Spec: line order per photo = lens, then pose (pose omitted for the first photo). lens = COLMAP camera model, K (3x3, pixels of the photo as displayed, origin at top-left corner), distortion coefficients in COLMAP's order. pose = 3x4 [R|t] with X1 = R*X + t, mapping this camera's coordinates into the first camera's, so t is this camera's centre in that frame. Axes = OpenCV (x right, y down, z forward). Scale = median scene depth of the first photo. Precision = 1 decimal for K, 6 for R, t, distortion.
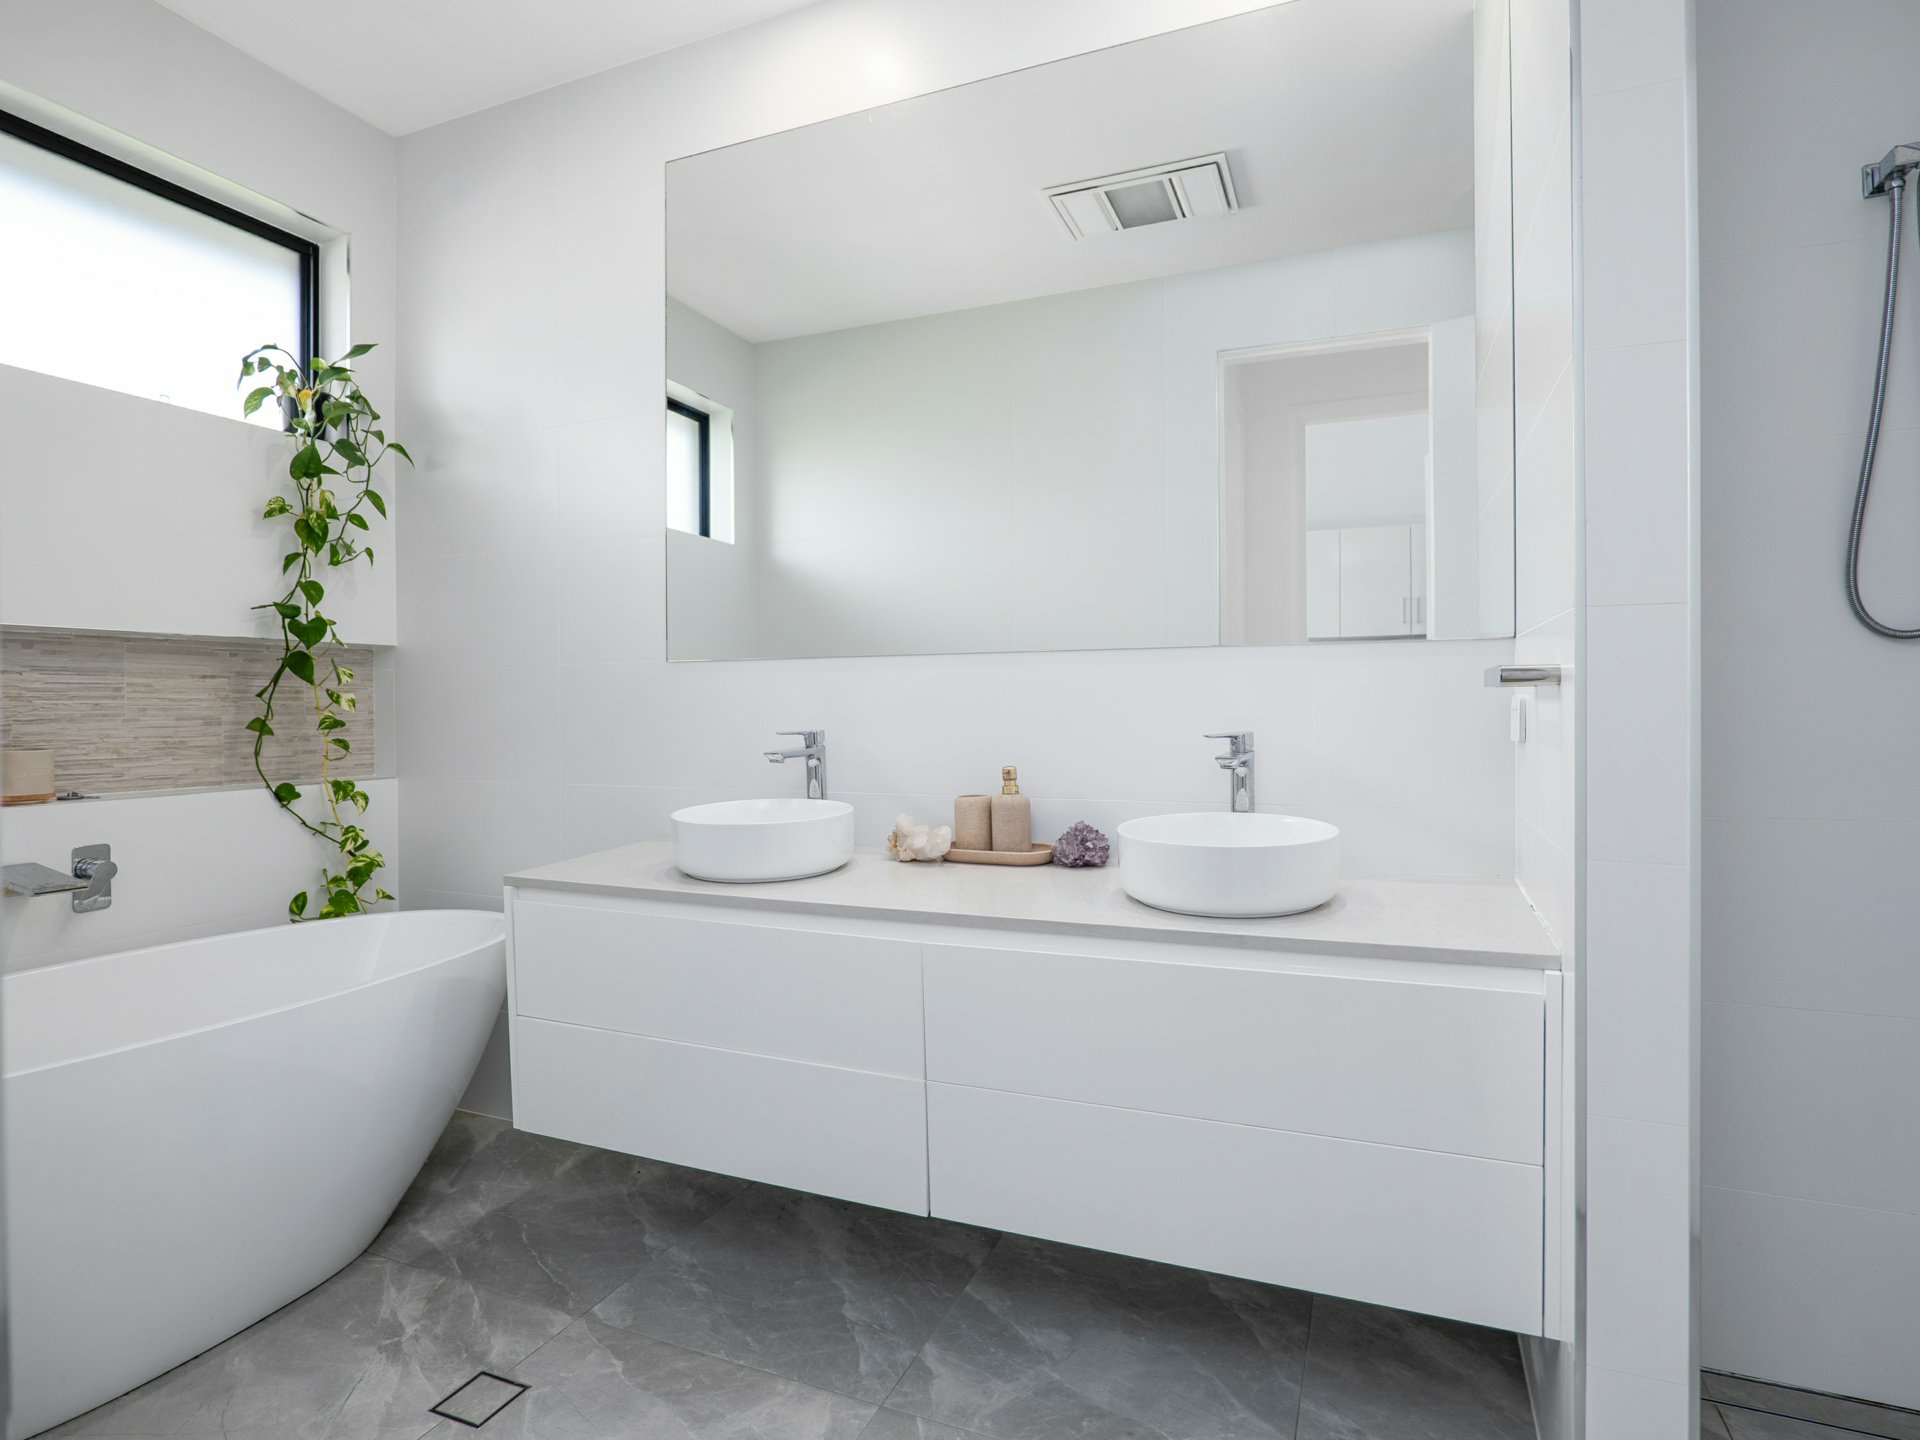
lens RADIAL K [[1035.3, 0, 963.0], [0, 1035.3, 718.1], [0, 0, 1]] dist [-0.012193, 0.000131]
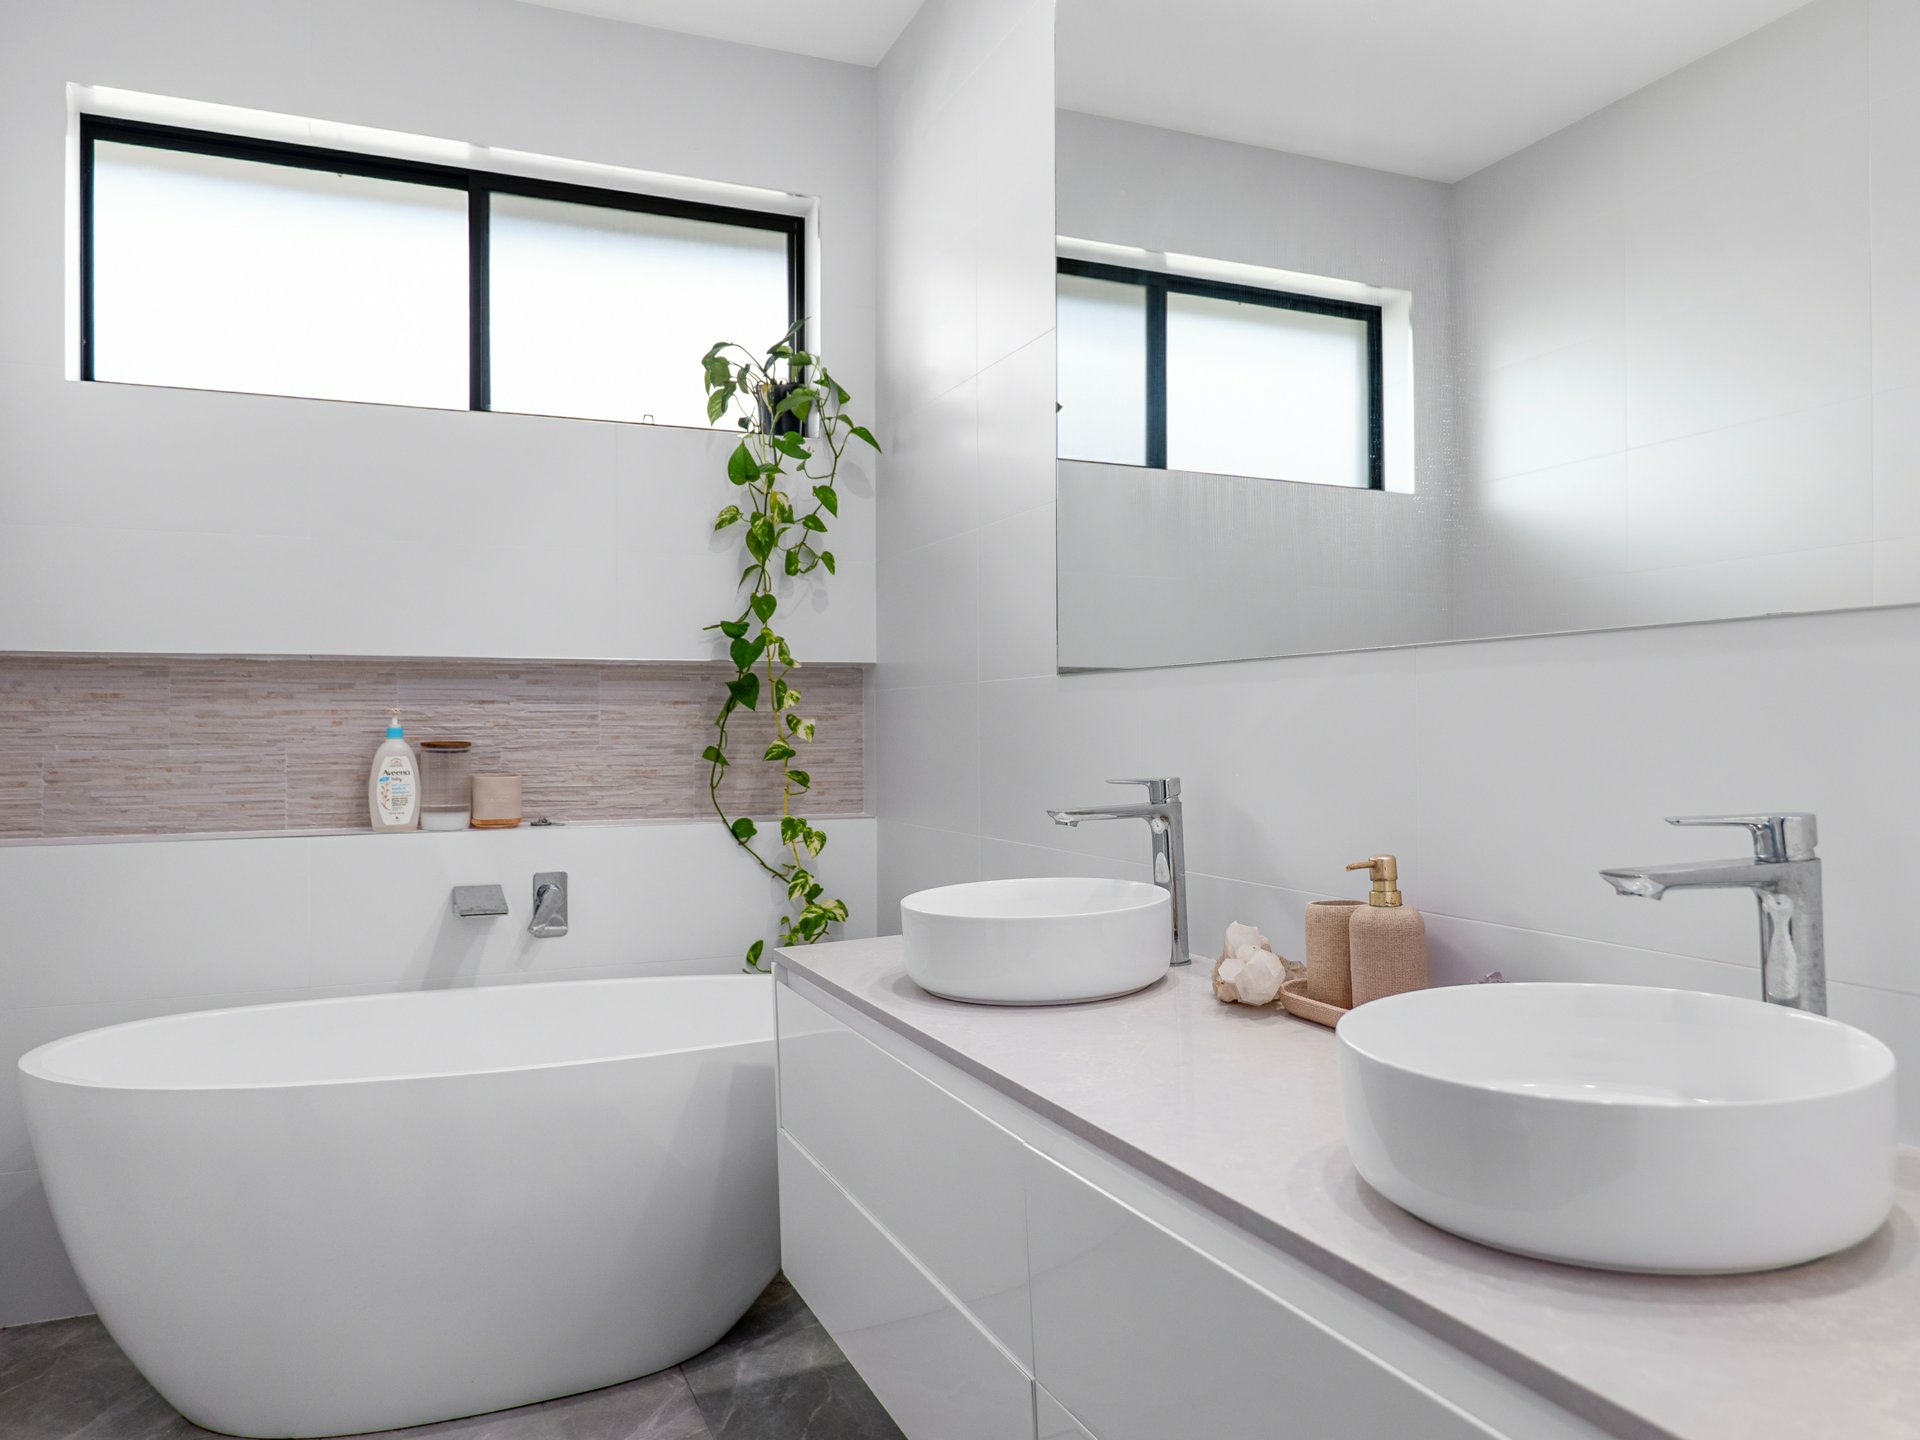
lens RADIAL K [[1354.2, 0, 960.0], [0, 1354.2, 720.0], [0, 0, 1]] dist [0.006645, 0.000875]
pose [[0.711235, -0.002675, -0.702949, 0.329197], [-0.007739, 0.999902, -0.011635, -0.011641], [0.702911, 0.013715, 0.711145, 0.288633]]
